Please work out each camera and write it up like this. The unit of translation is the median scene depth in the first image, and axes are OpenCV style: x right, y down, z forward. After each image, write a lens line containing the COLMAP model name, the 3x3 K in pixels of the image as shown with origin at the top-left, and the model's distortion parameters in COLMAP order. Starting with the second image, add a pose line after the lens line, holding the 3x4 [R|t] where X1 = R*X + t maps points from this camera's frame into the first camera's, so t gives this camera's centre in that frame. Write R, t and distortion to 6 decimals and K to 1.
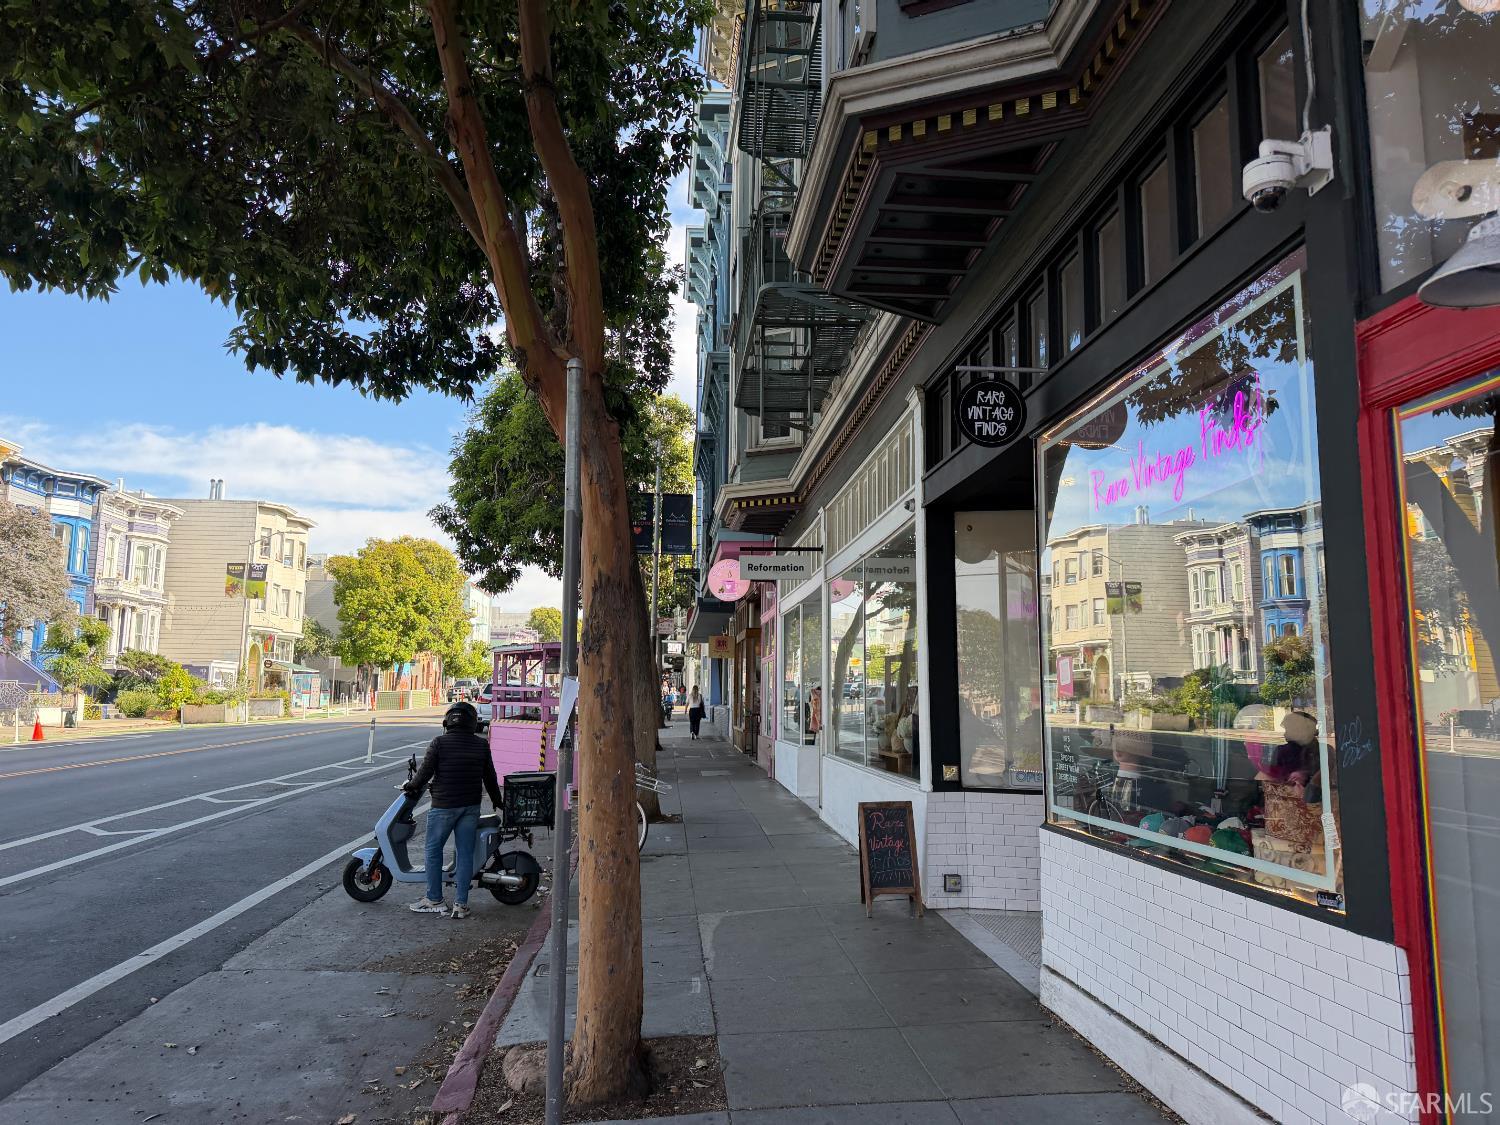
lens RADIAL K [[1046.0, 0, 750.0], [0, 1046.0, 562.5], [0, 0, 1]] dist [0.079672, -0.125698]
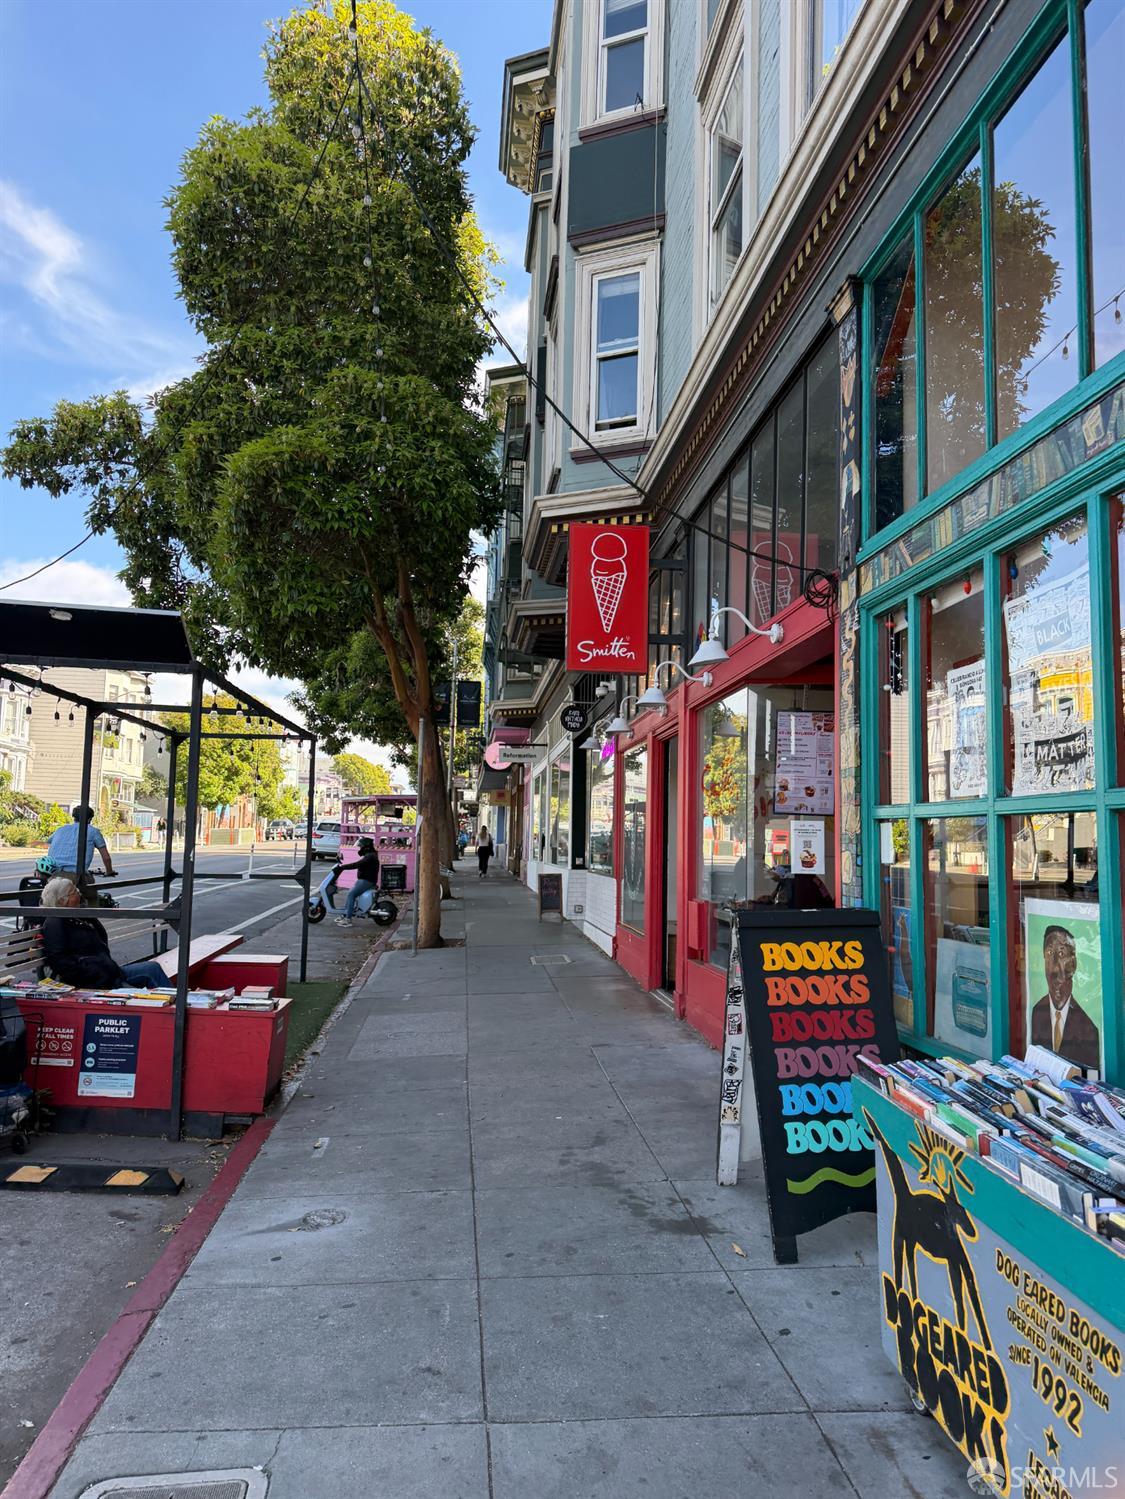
lens RADIAL K [[1045.3, 0, 567.5], [0, 1045.3, 759.3], [0, 0, 1]] dist [0.079672, -0.125698]
pose [[0.999712, 0.016403, 0.017492, 0.049109], [-0.017220, 0.998716, 0.047643, -0.048553], [-0.016688, -0.047931, 0.998711, -0.483030]]
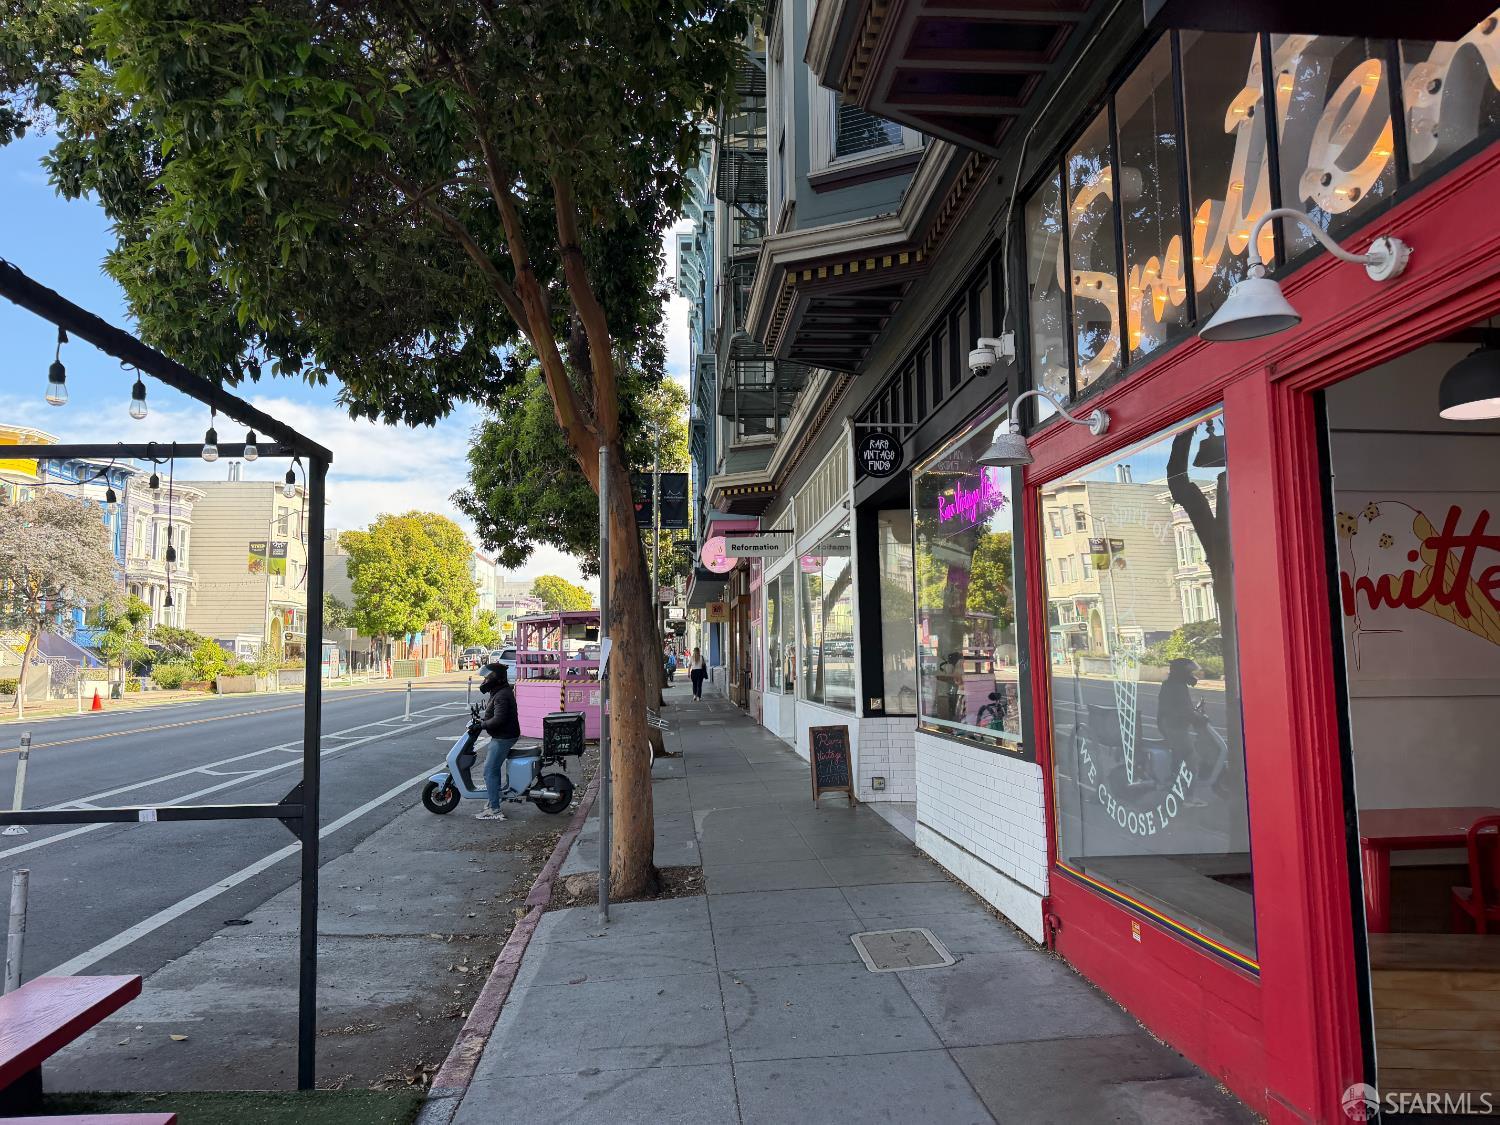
lens RADIAL K [[1043.0, 0, 753.5], [0, 1043.0, 553.9], [0, 0, 1]] dist [0.076188, -0.125237]
pose [[0.999771, -0.021237, 0.002756, 0.013067], [0.021155, 0.999413, 0.026936, -0.013447], [-0.003326, -0.026872, 0.999633, -0.138700]]
